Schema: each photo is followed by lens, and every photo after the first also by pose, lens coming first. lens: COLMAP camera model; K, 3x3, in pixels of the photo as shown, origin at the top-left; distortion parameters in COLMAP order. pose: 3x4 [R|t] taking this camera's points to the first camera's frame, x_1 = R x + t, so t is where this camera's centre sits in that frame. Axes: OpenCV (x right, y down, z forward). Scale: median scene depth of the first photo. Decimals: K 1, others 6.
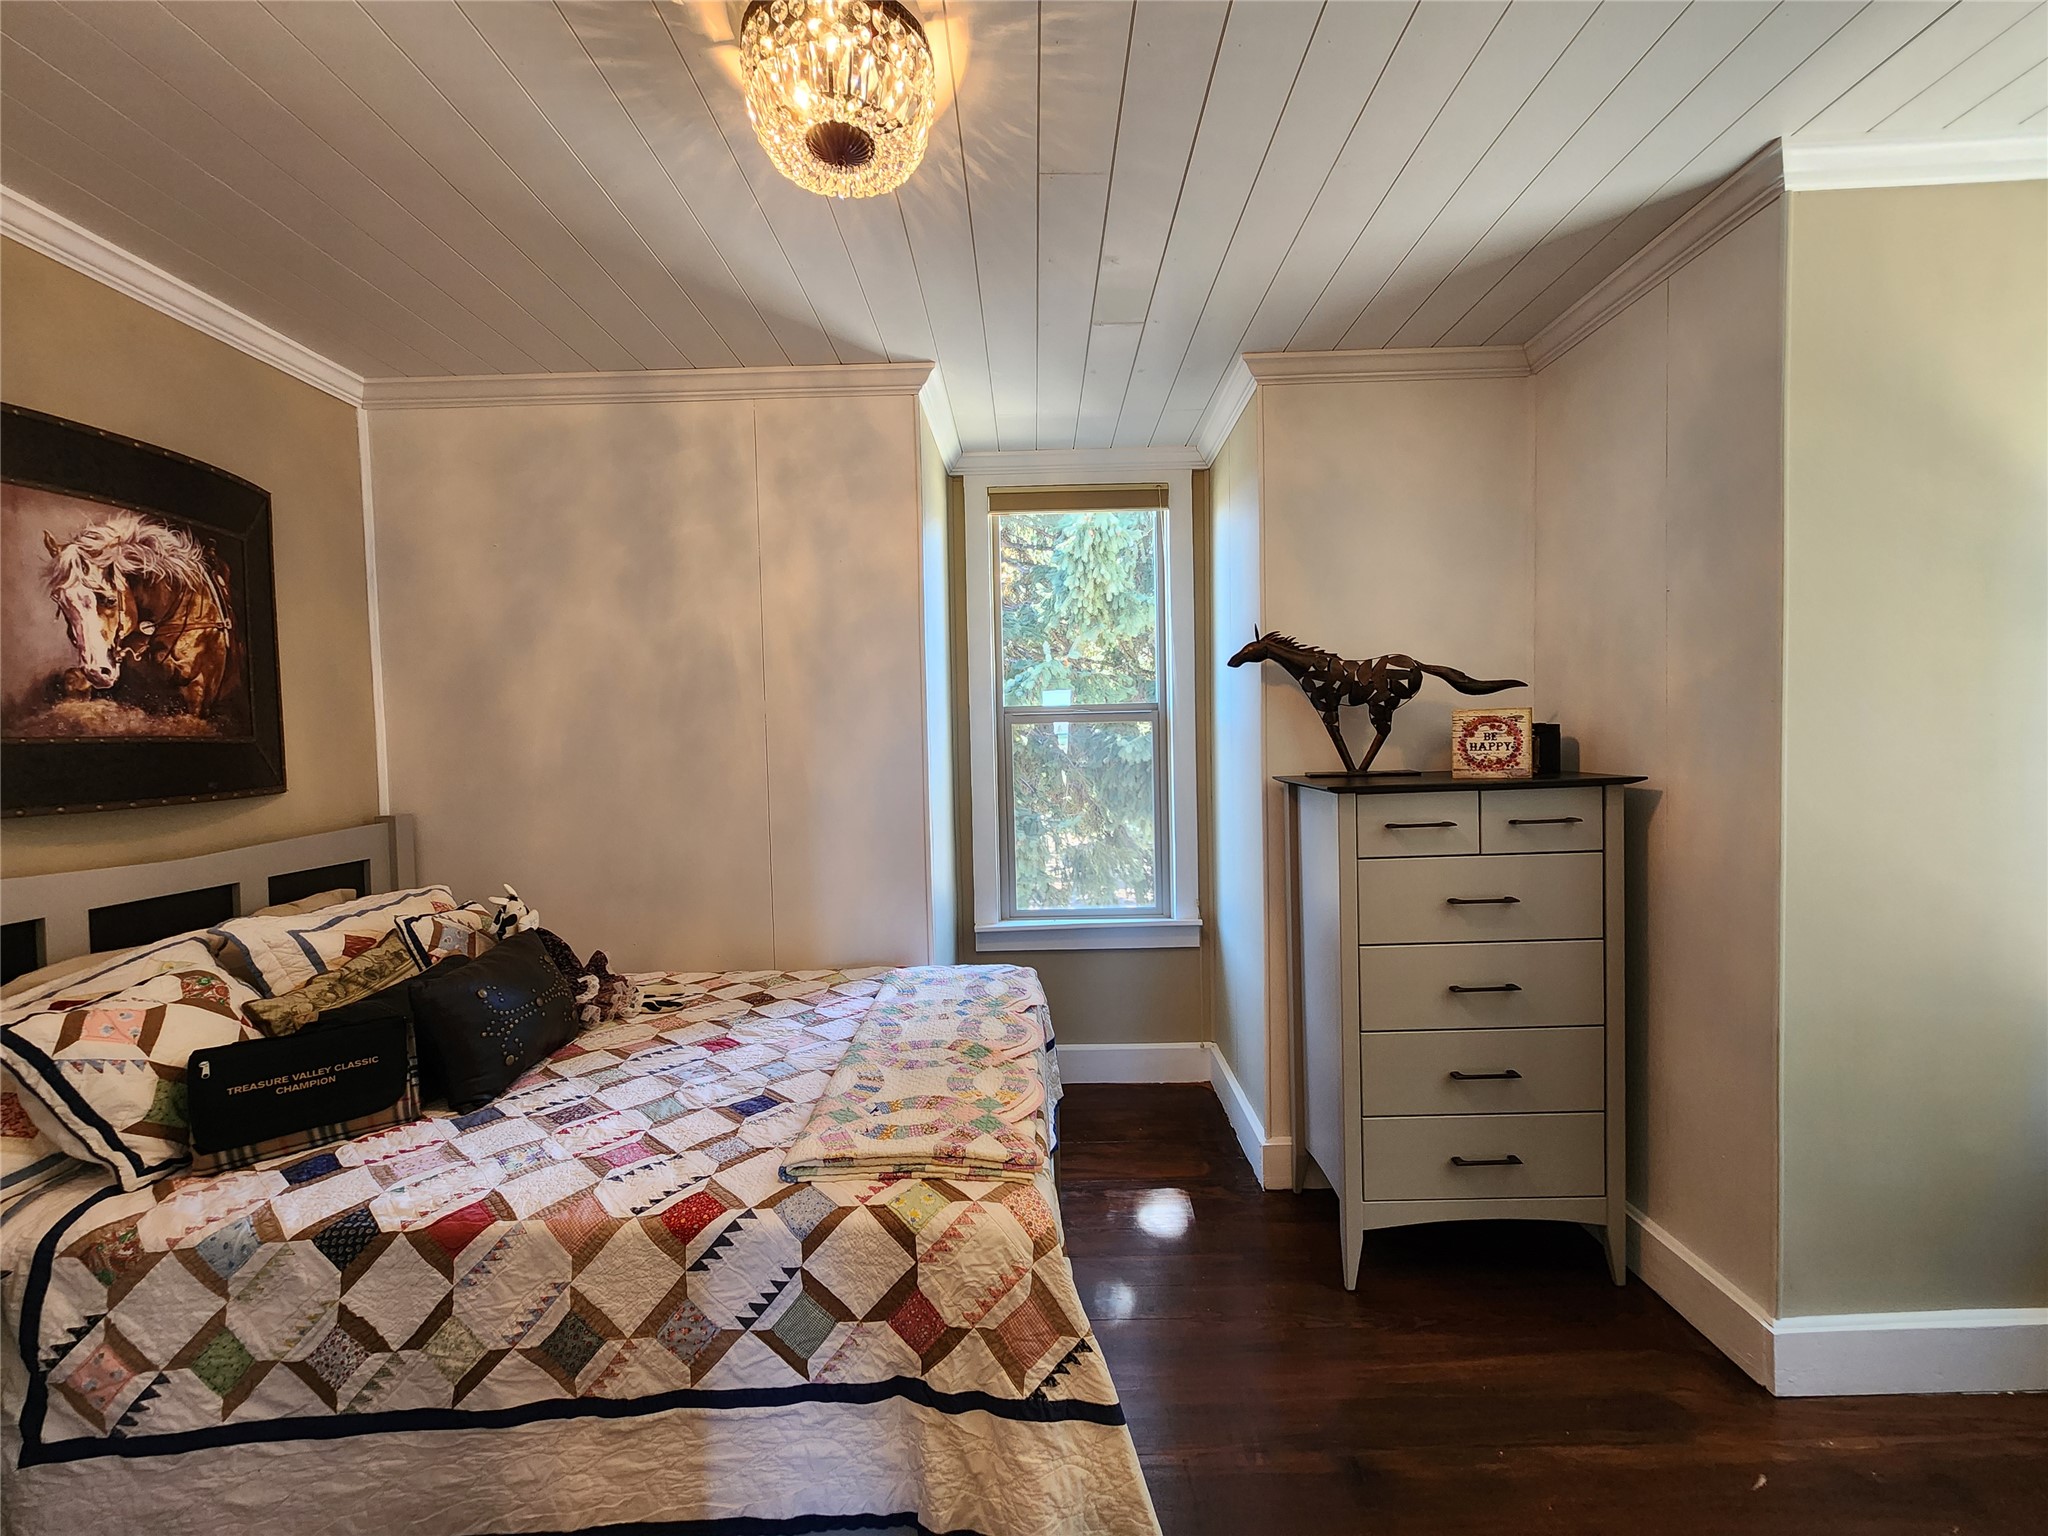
lens RADIAL K [[840.6, 0, 1024.0], [0, 840.6, 768.0], [0, 0, 1]] dist [0.001059, 0.000465]
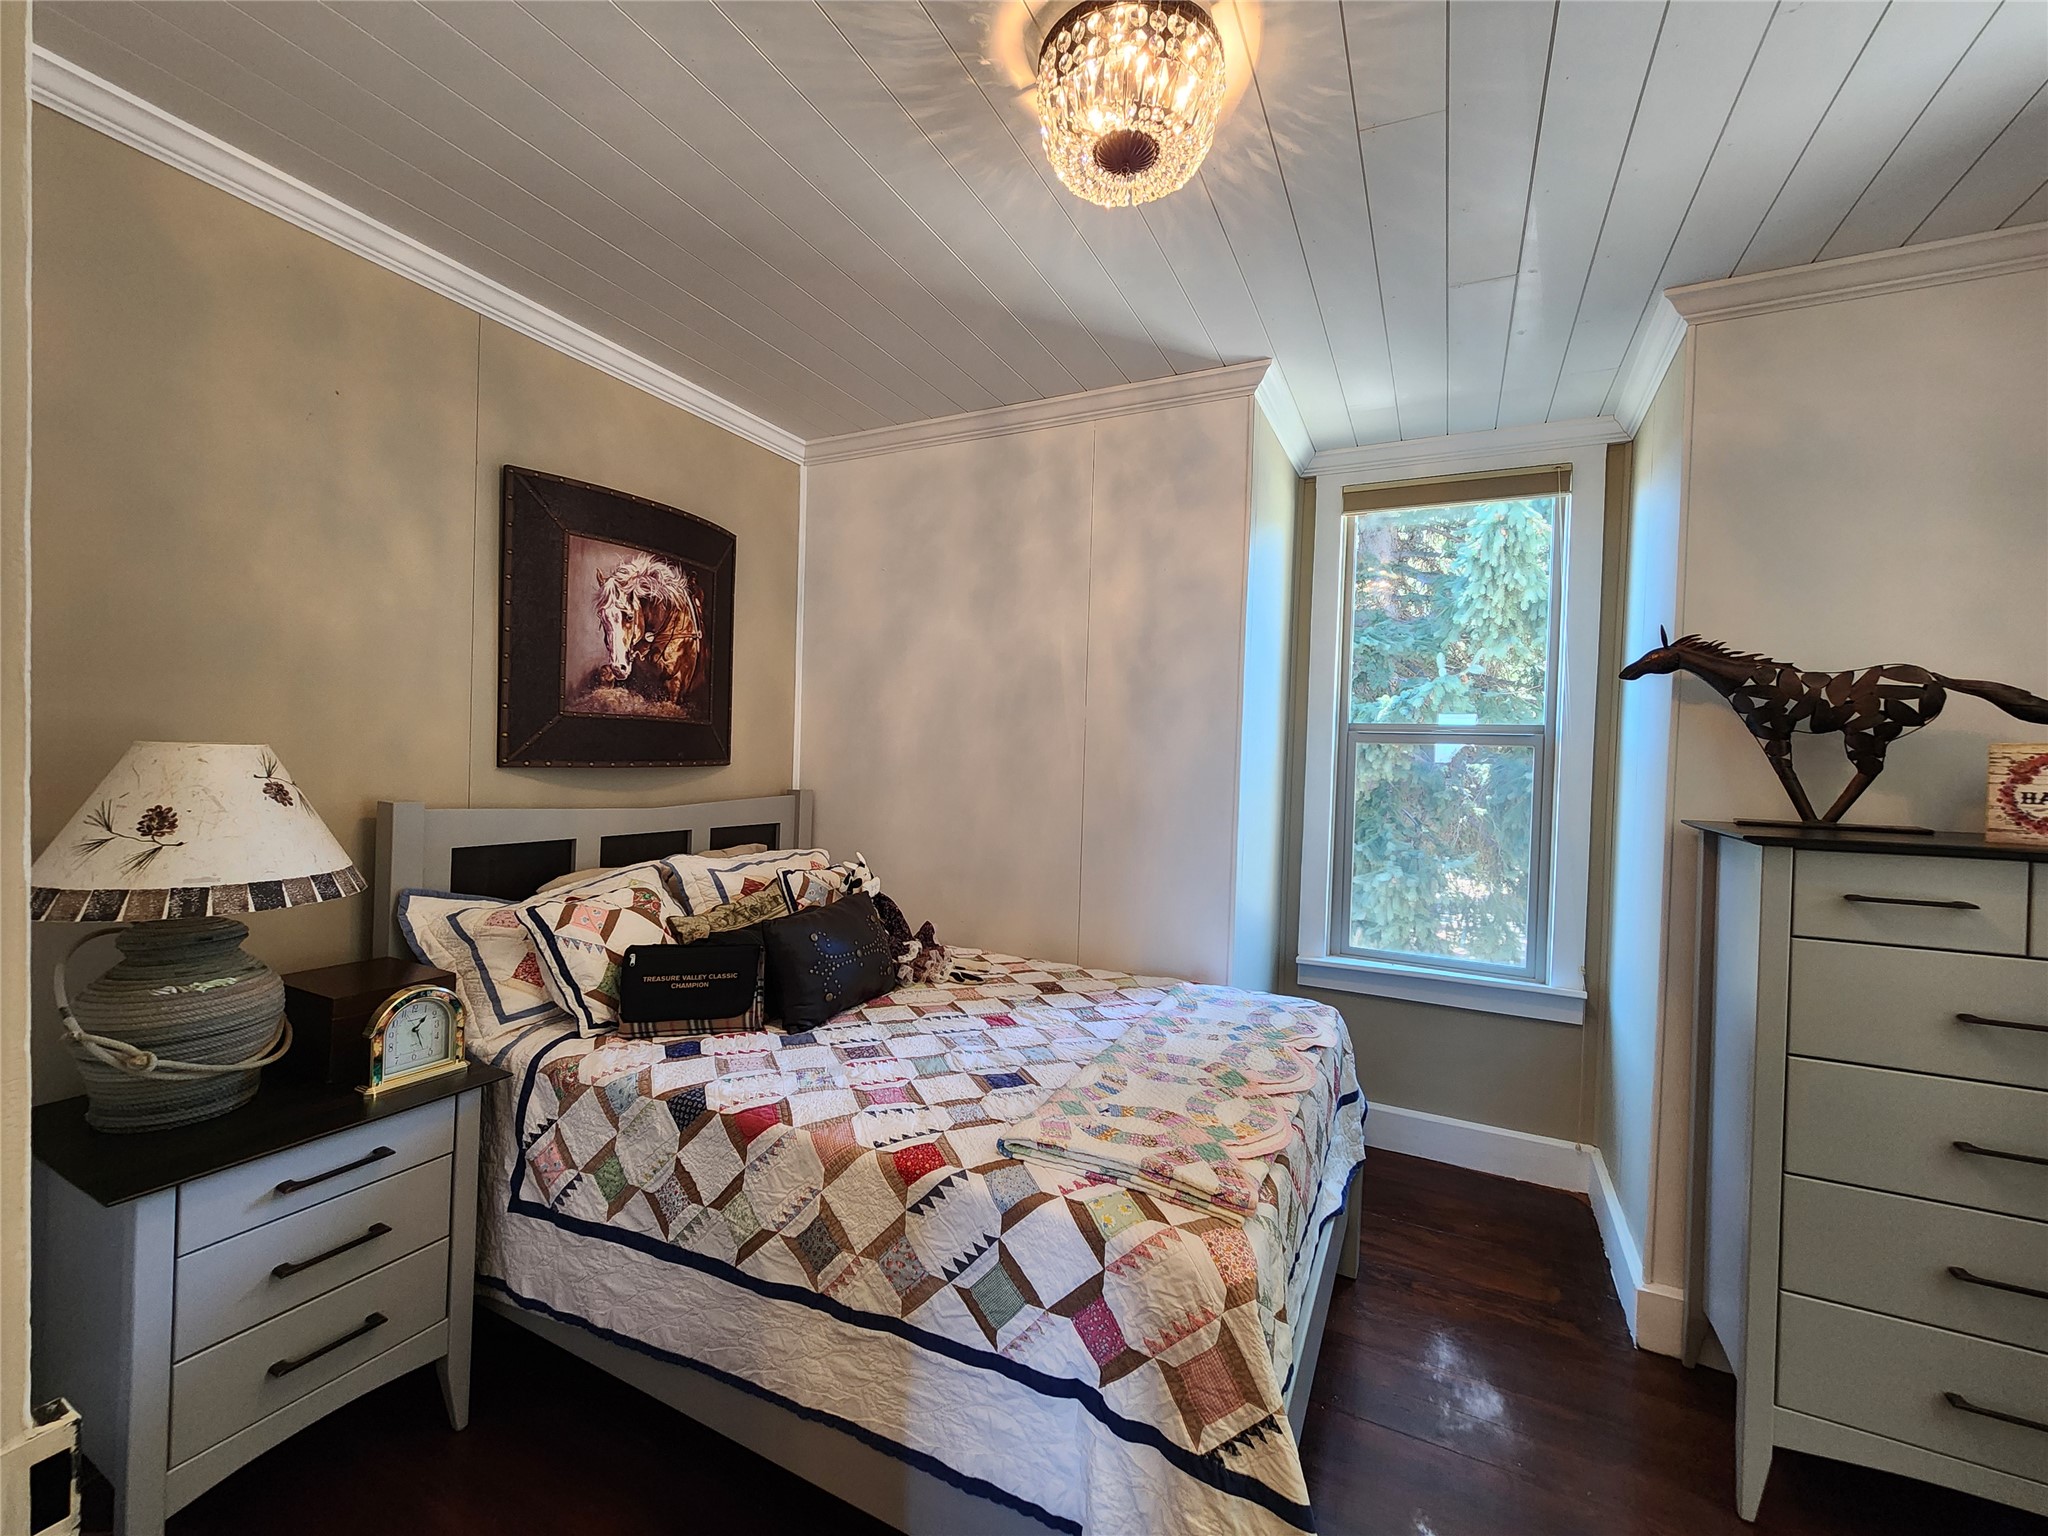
lens RADIAL K [[841.7, 0, 1024.0], [0, 841.7, 768.0], [0, 0, 1]] dist [0.000102, -0.000337]
pose [[0.897445, 0.059683, -0.437070, 0.116466], [-0.069822, 0.997534, -0.007150, 0.013742], [0.435565, 0.036934, 0.899399, 0.039170]]
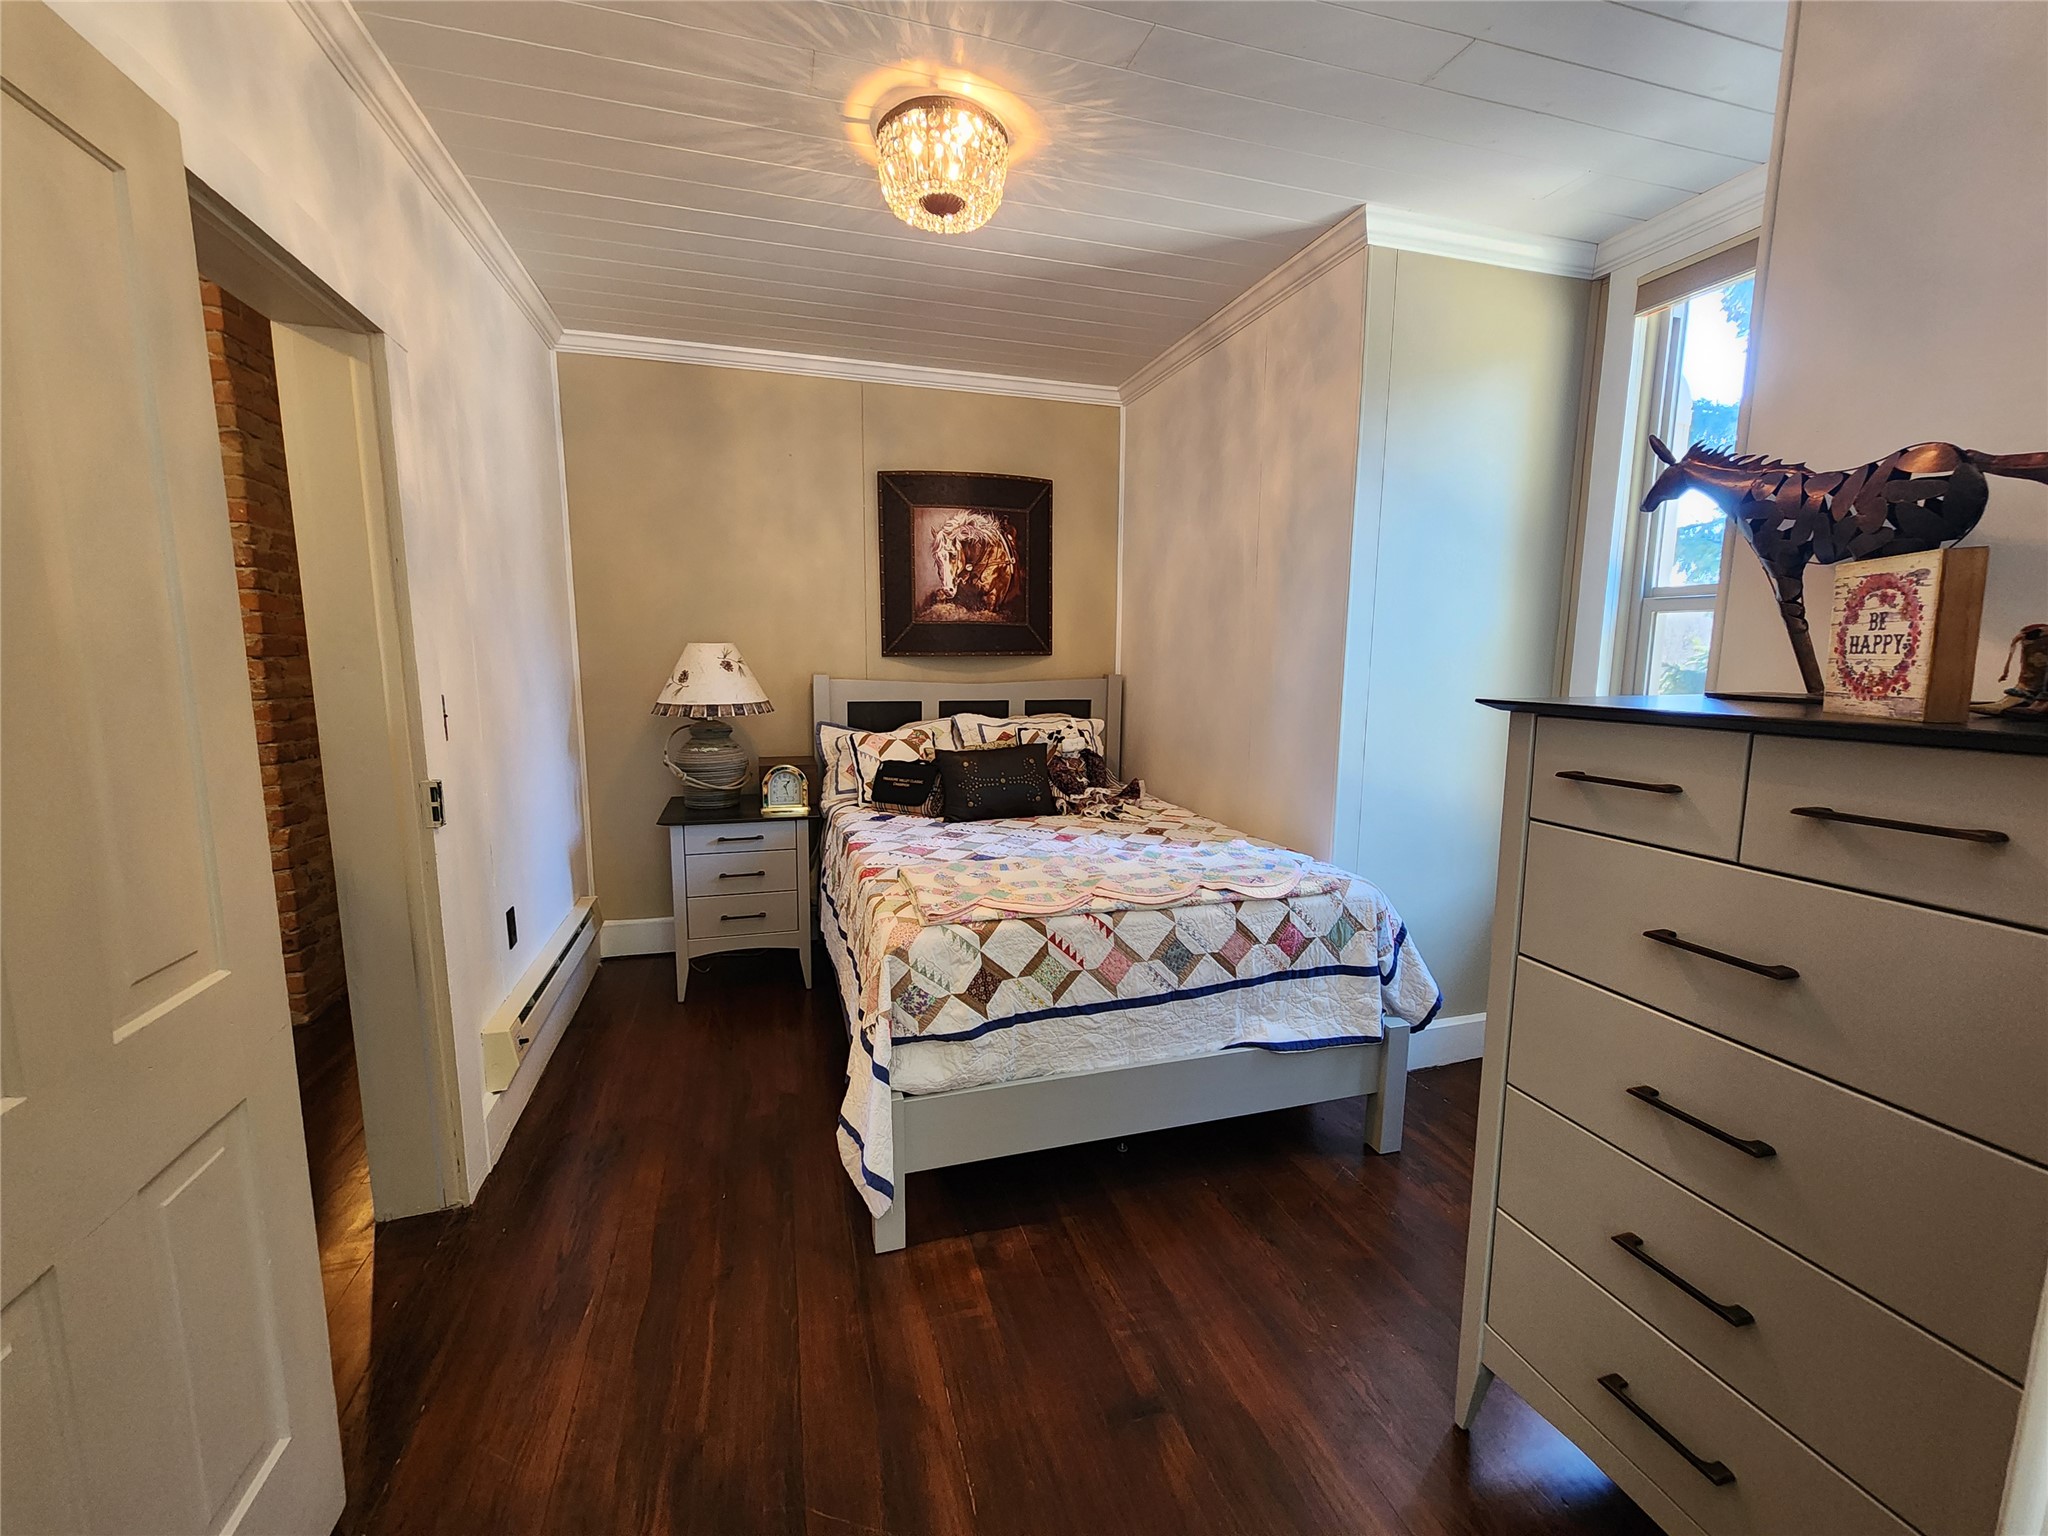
lens RADIAL K [[841.7, 0, 1024.0], [0, 841.7, 768.0], [0, 0, 1]] dist [0.000102, -0.000337]
pose [[0.299727, 0.162129, -0.940148, 0.963250], [-0.050604, 0.986769, 0.154036, -0.007951], [0.952682, 0.001406, 0.303965, 0.500573]]
